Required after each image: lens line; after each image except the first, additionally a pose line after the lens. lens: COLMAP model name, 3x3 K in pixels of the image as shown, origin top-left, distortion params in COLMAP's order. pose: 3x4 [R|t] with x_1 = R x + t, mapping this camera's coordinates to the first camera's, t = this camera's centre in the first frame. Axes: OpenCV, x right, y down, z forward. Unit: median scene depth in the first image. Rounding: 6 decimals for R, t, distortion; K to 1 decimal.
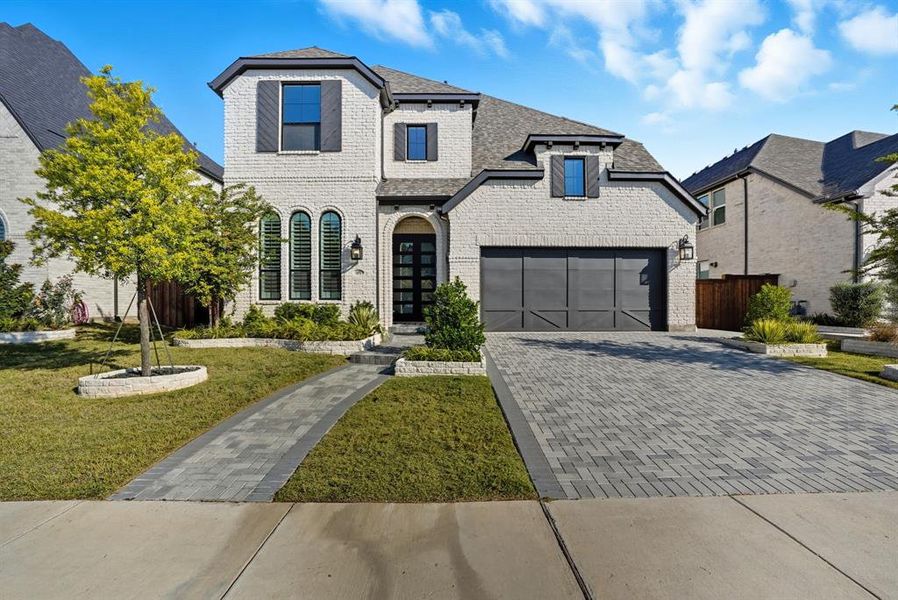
lens RADIAL K [[419.9, 0, 444.4], [0, 419.9, 301.1], [0, 0, 1]] dist [-0.036354, 0.005845]
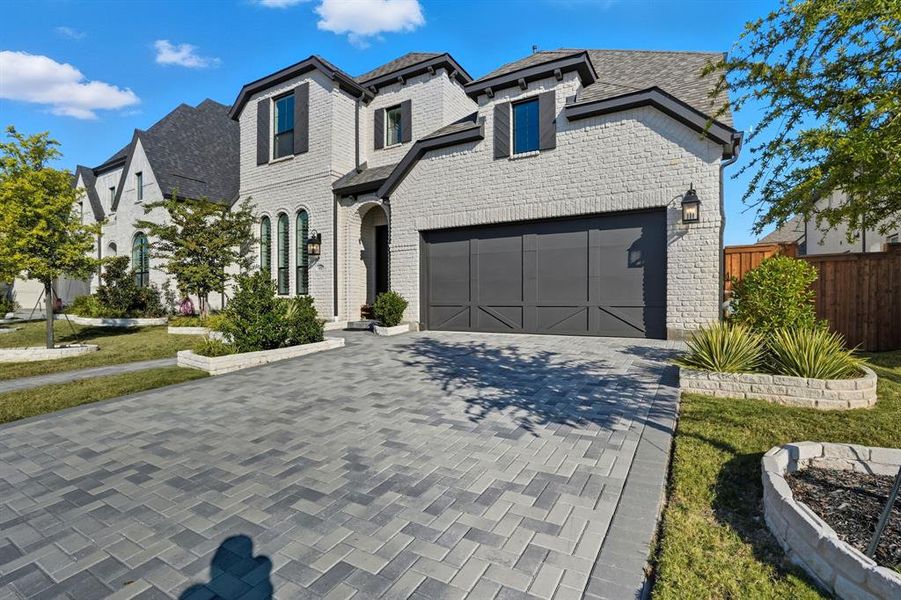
lens RADIAL K [[421.3, 0, 448.6], [0, 421.3, 303.4], [0, 0, 1]] dist [-0.036354, 0.005845]
pose [[0.855483, 0.001143, -0.517830, 0.584391], [0.005103, 0.999930, 0.010638, 0.010004], [0.517806, -0.011744, 0.855418, 0.286228]]
